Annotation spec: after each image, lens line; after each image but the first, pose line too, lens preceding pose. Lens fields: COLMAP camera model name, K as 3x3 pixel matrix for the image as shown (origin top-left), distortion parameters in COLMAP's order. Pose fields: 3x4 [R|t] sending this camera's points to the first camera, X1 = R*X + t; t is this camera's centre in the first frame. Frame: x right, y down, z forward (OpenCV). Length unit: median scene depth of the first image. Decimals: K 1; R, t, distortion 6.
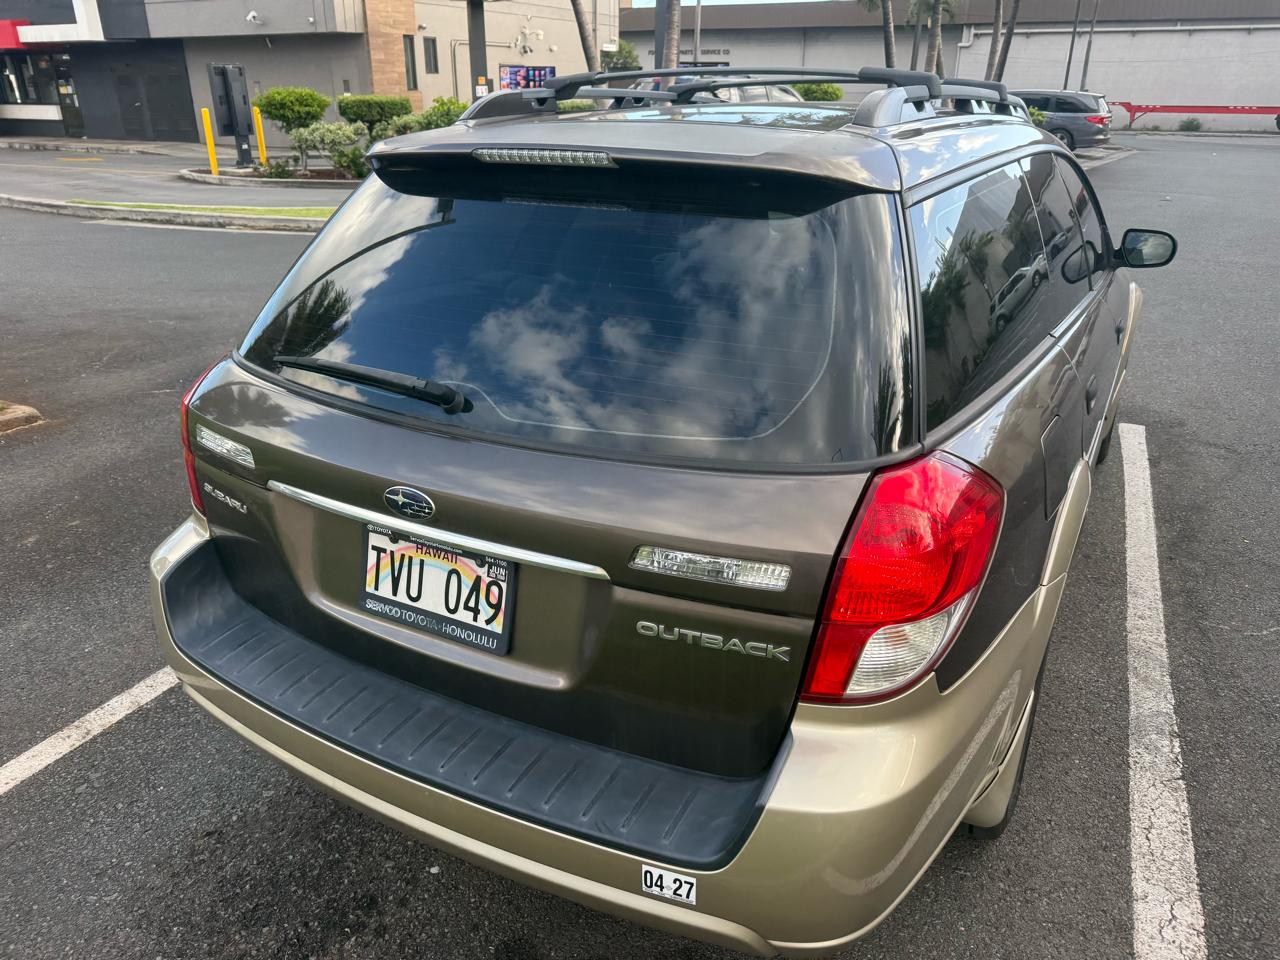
lens RADIAL K [[901.6, 0, 653.8], [0, 901.6, 479.6], [0, 0, 1]] dist [0.019915, -0.033396]
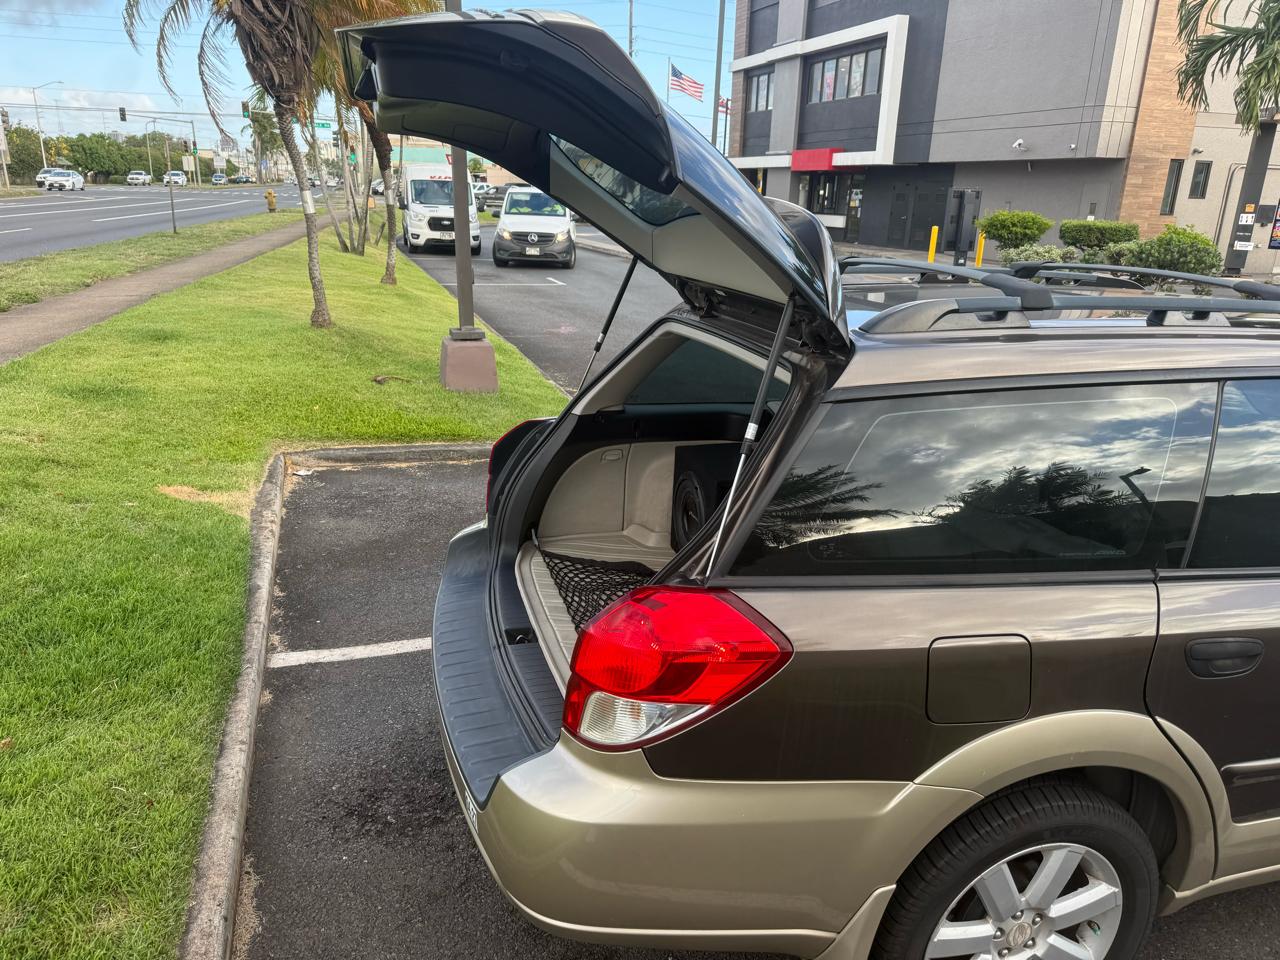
lens RADIAL K [[901.6, 0, 630.6], [0, 901.6, 482.0], [0, 0, 1]] dist [0.019915, -0.033396]
pose [[0.694633, 0.233232, -0.680505, 0.891401], [-0.305484, 0.952087, 0.014487, -0.133037], [0.651279, 0.197820, 0.732600, -0.011760]]
